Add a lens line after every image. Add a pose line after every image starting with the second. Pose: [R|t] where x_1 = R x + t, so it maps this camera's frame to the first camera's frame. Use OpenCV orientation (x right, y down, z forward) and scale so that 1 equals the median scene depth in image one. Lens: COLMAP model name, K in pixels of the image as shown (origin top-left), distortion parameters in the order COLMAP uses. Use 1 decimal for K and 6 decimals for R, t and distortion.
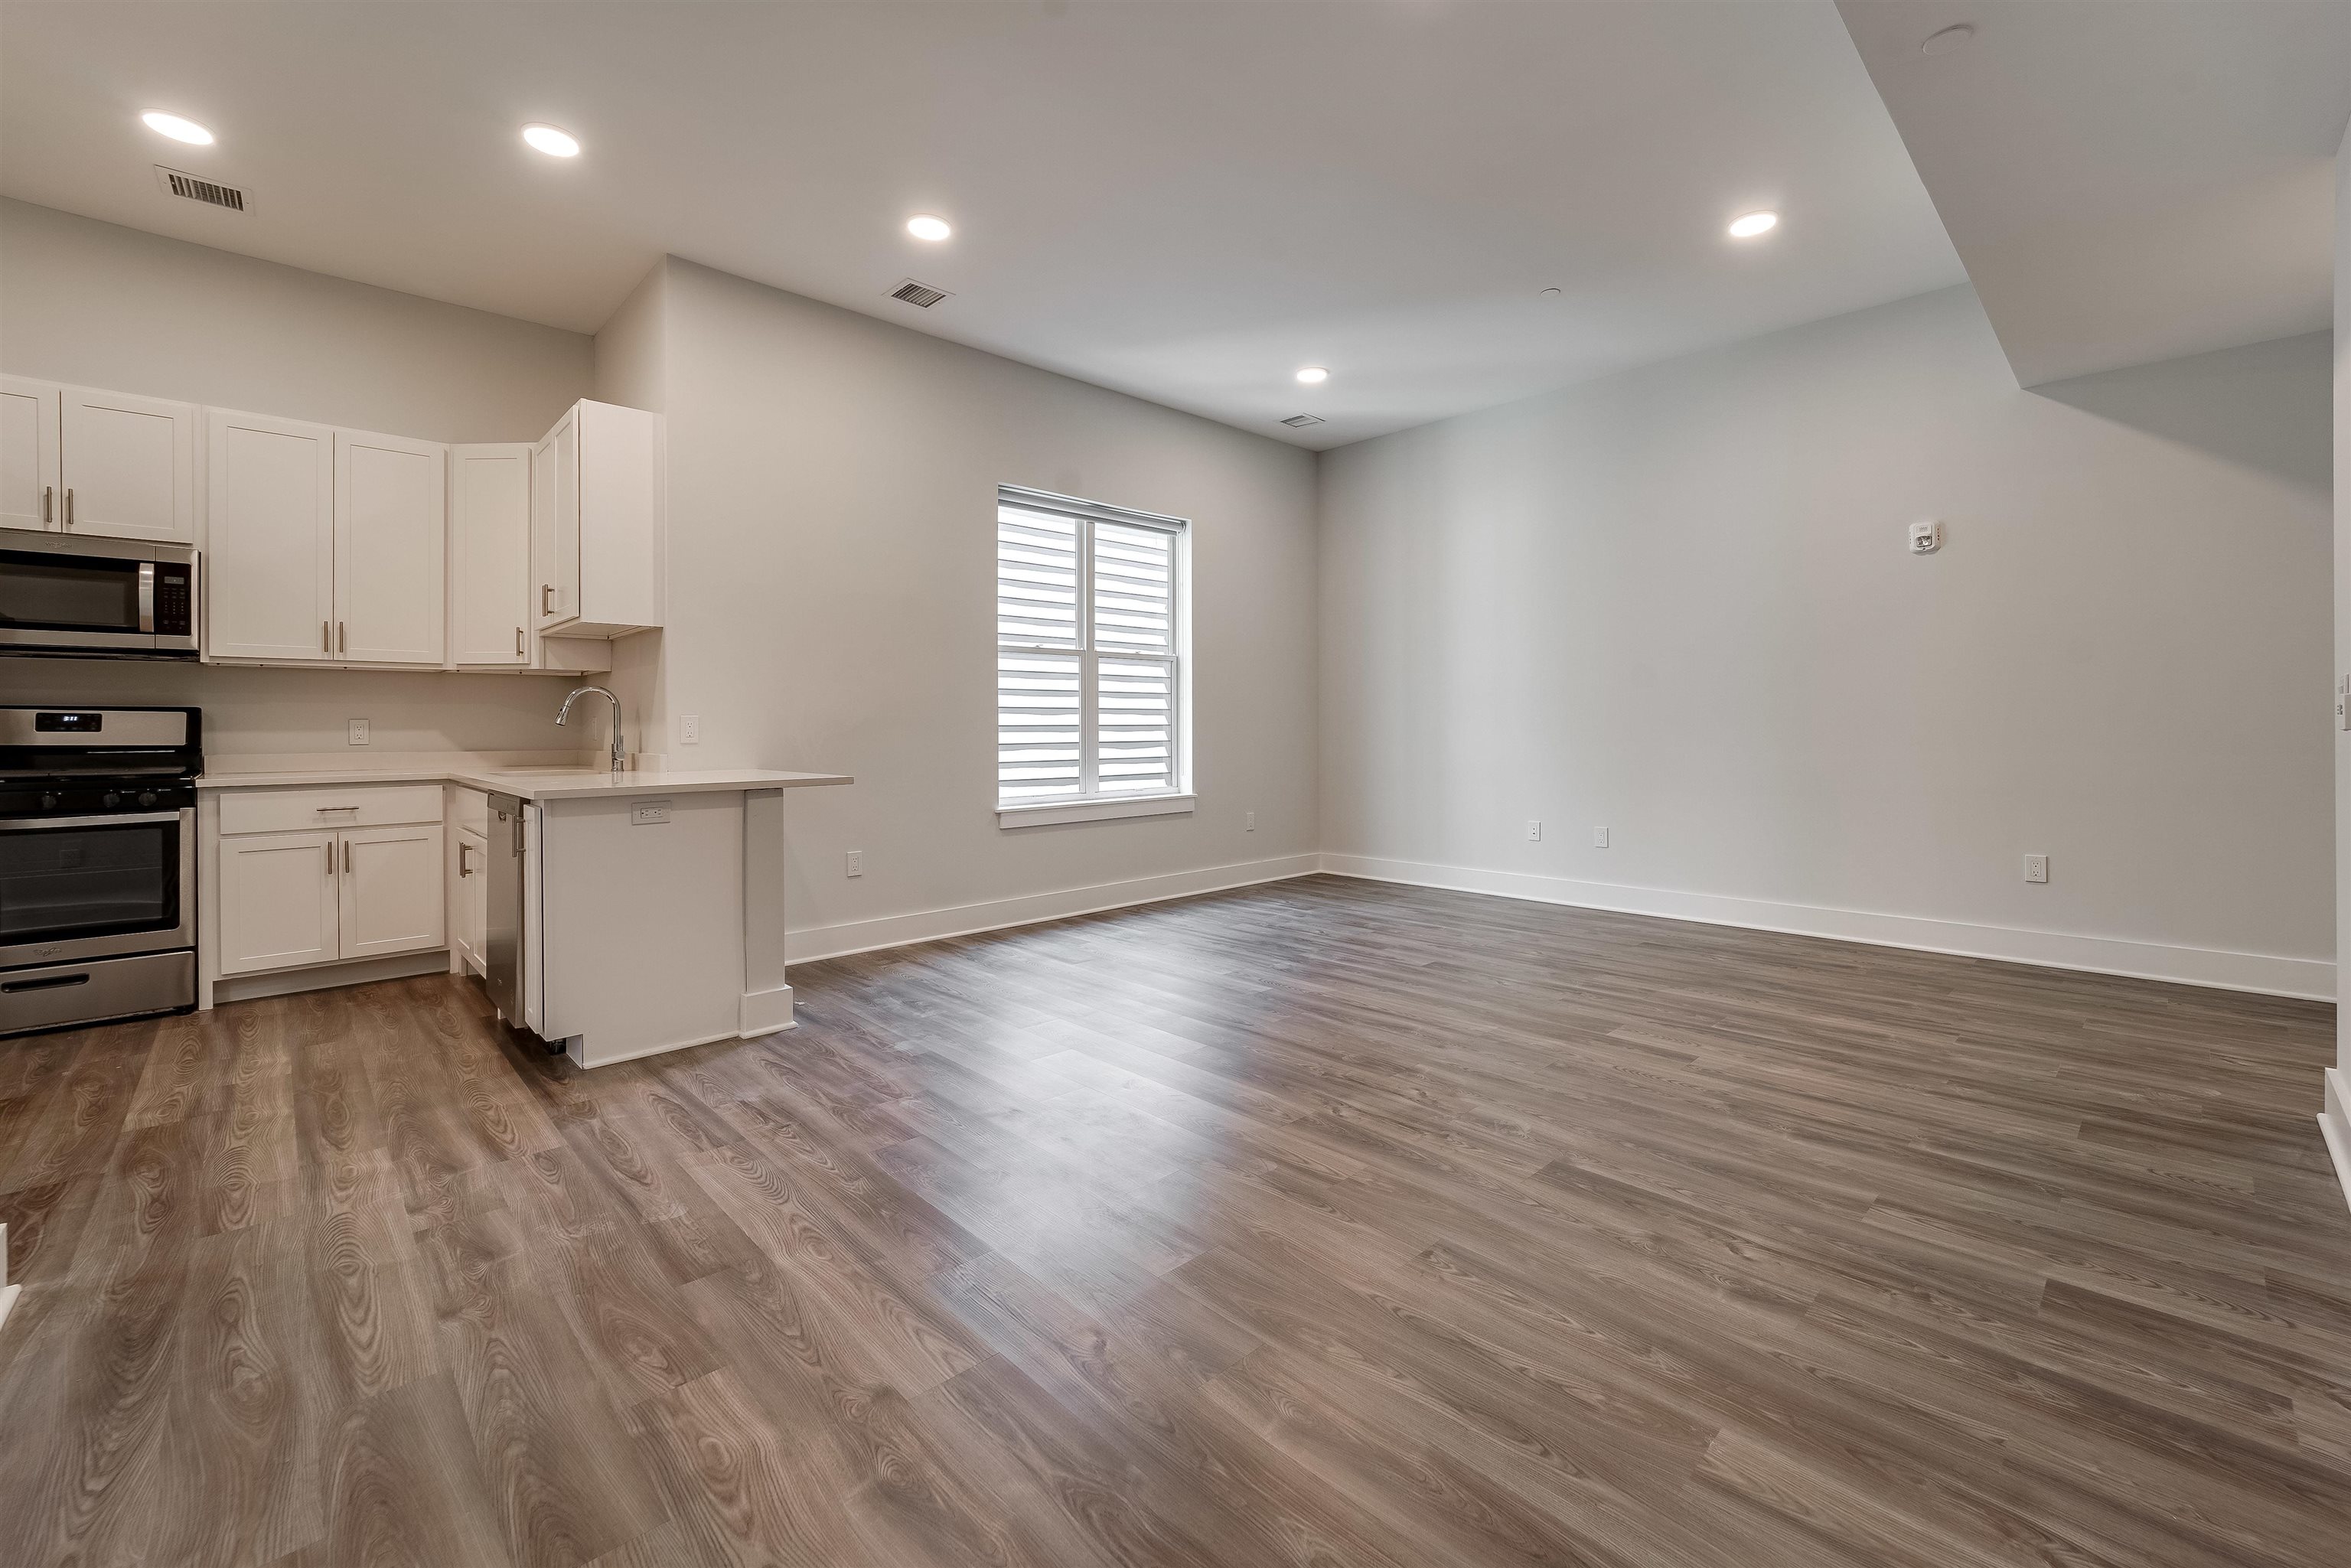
lens RADIAL K [[969.5, 0, 1177.5], [0, 969.5, 726.4], [0, 0, 1]] dist [-0.010672, 0.000078]
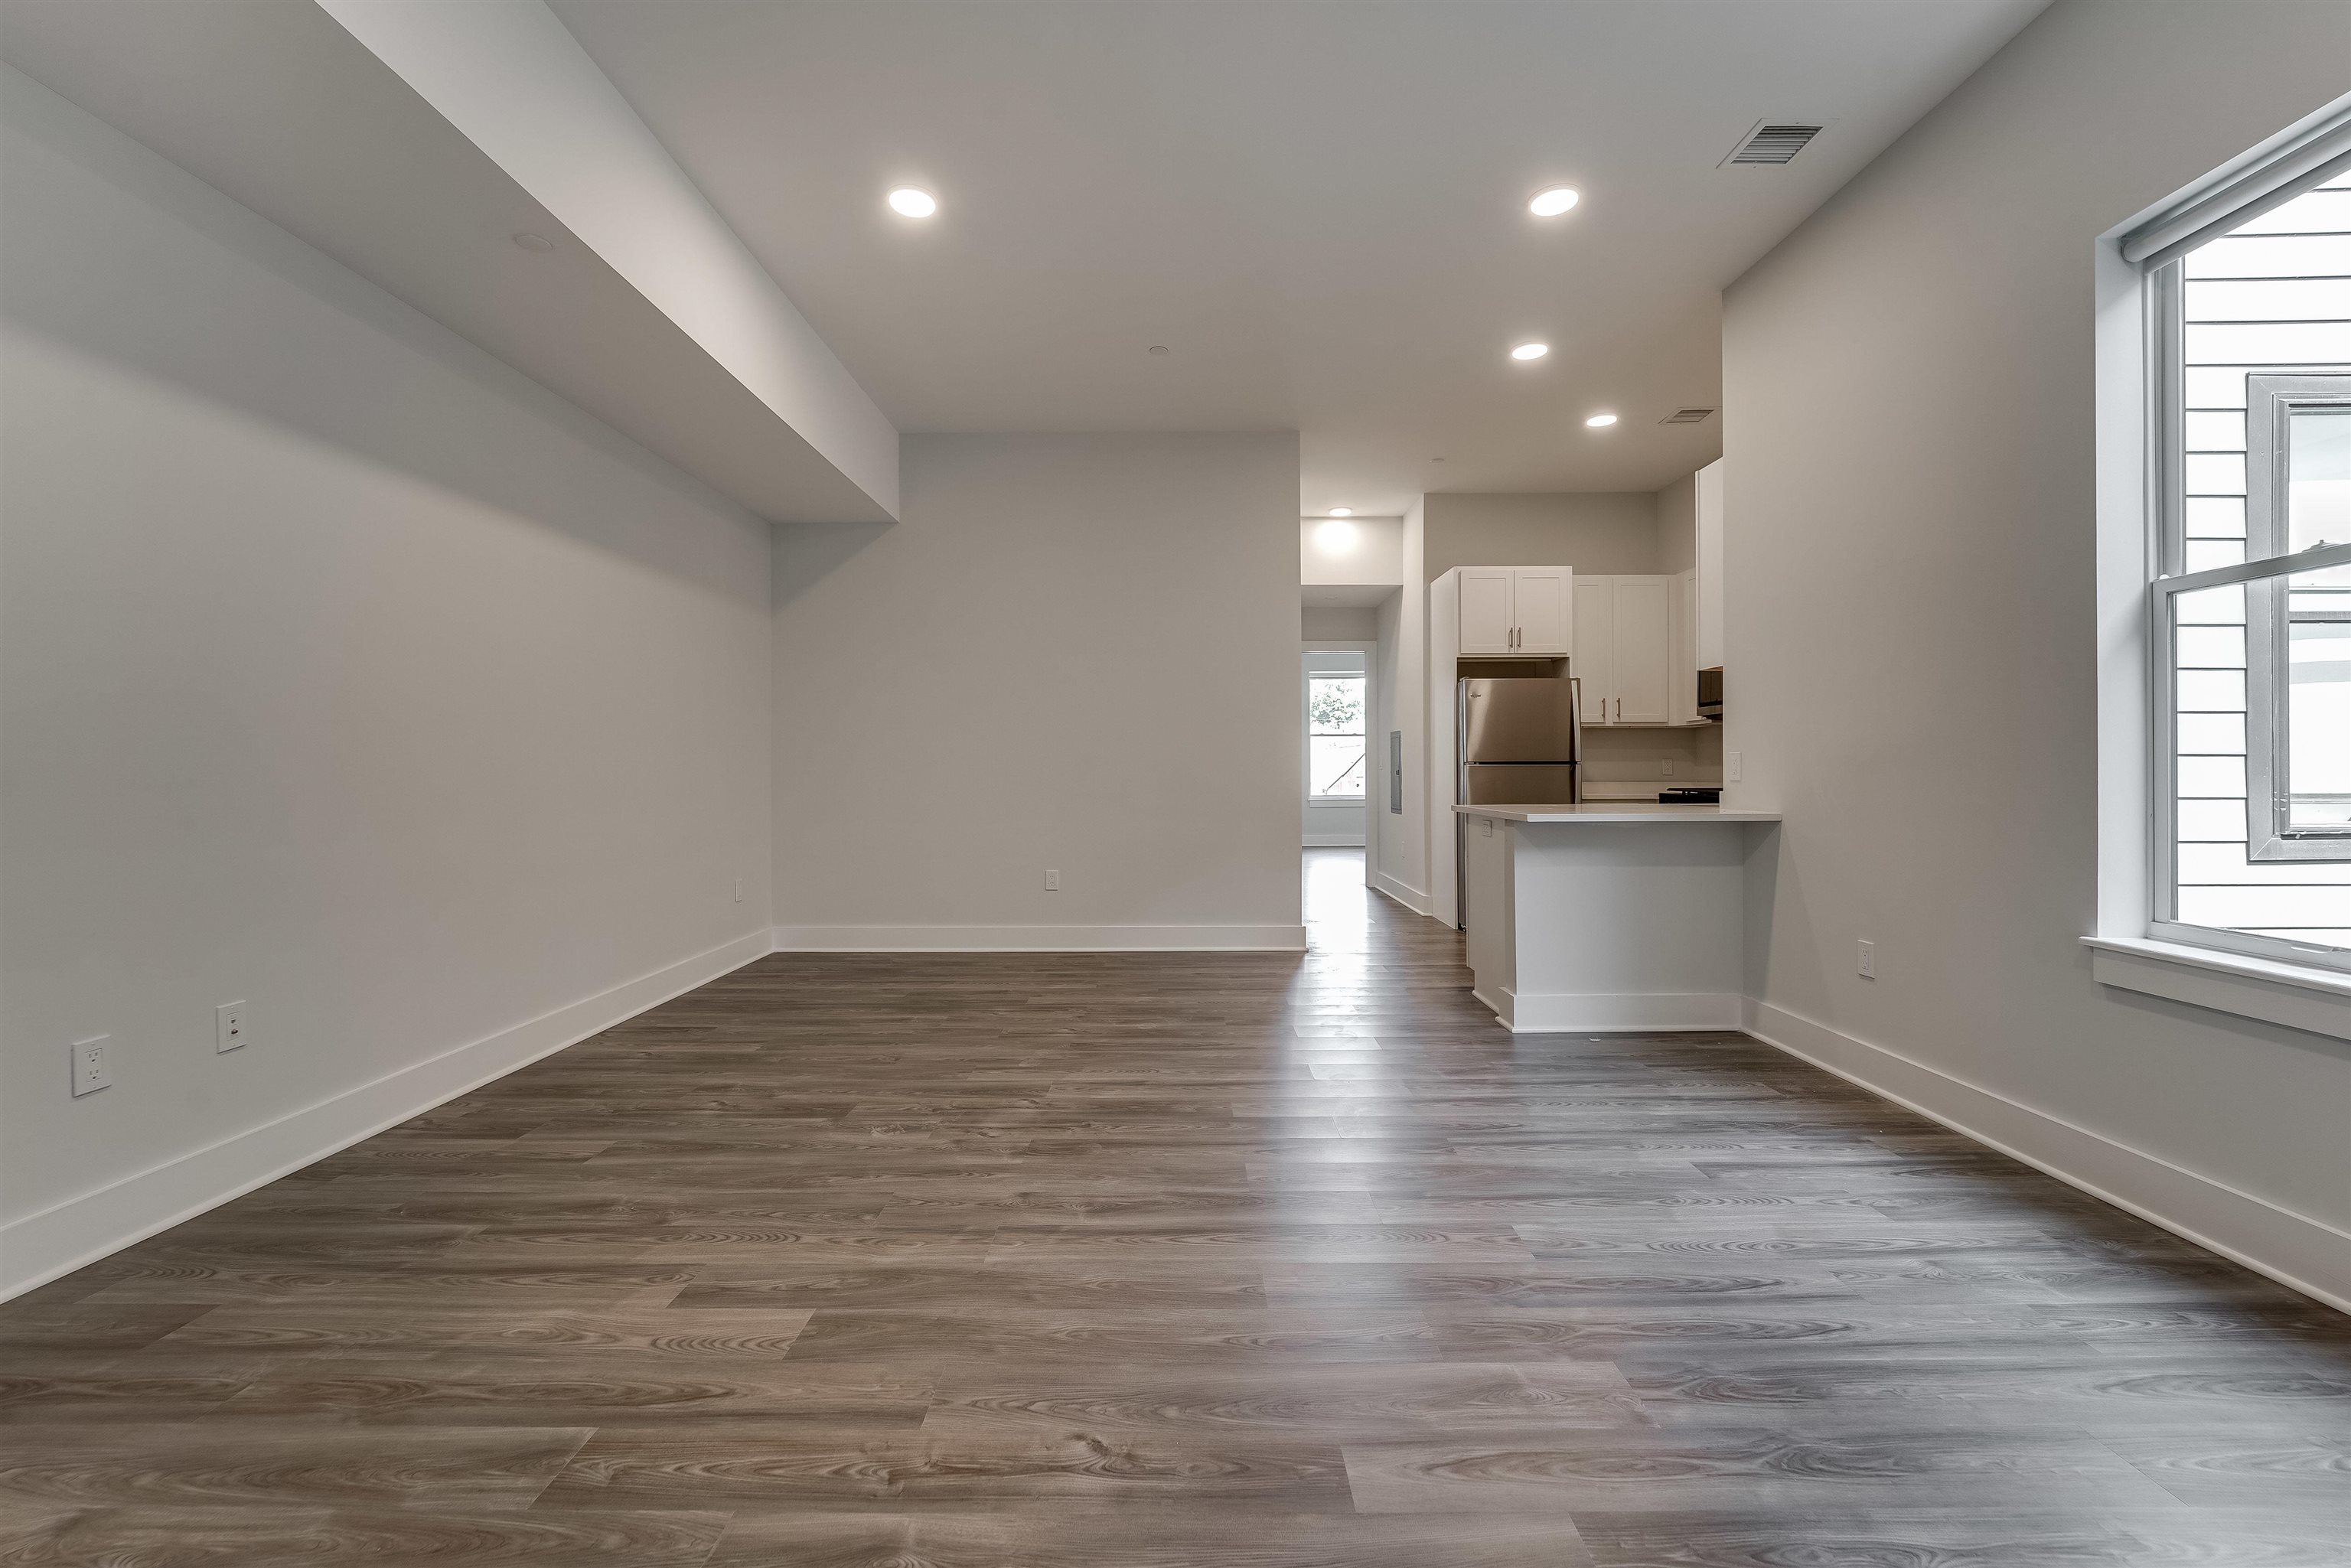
lens RADIAL K [[948.4, 0, 1178.7], [0, 948.4, 763.4], [0, 0, 1]] dist [-0.008227, -0.000569]
pose [[-0.689559, 0.005403, -0.724209, 0.637992], [0.010250, 0.999945, -0.002300, -0.003448], [0.724157, -0.009009, -0.689577, 1.412029]]
